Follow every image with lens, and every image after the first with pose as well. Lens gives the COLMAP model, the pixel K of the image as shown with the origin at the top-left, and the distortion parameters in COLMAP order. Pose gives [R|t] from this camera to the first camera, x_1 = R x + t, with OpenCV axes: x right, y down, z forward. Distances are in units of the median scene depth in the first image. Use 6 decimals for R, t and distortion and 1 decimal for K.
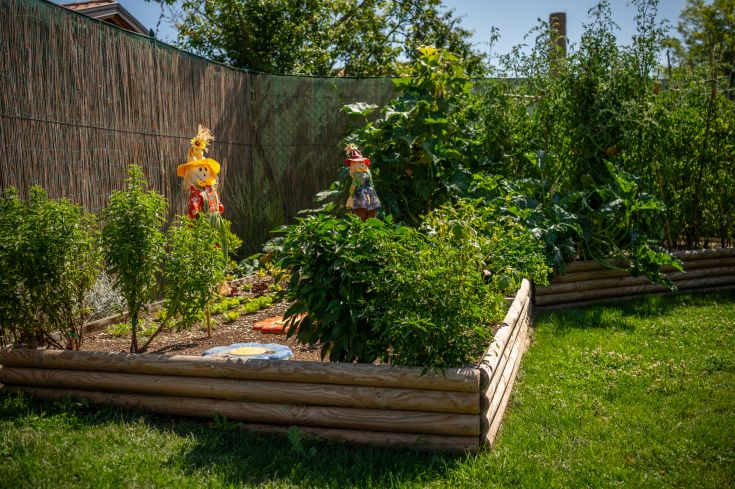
lens RADIAL K [[746.8, 0, 367.5], [0, 746.8, 244.5], [0, 0, 1]] dist [-0.011505, 0.123830]
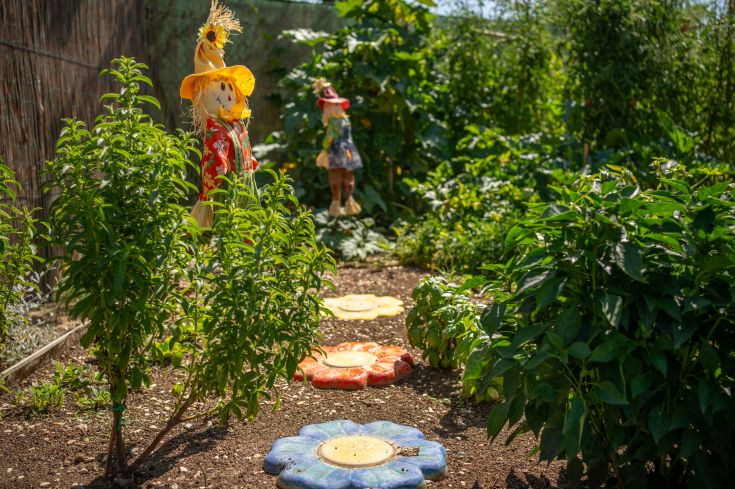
lens RADIAL K [[746.8, 0, 367.5], [0, 746.8, 244.5], [0, 0, 1]] dist [-0.011505, 0.123830]
pose [[0.974210, -0.006643, 0.225545, -0.142909], [-0.004926, 0.998702, 0.050694, -0.011332], [-0.225589, -0.050497, 0.972913, 0.279969]]
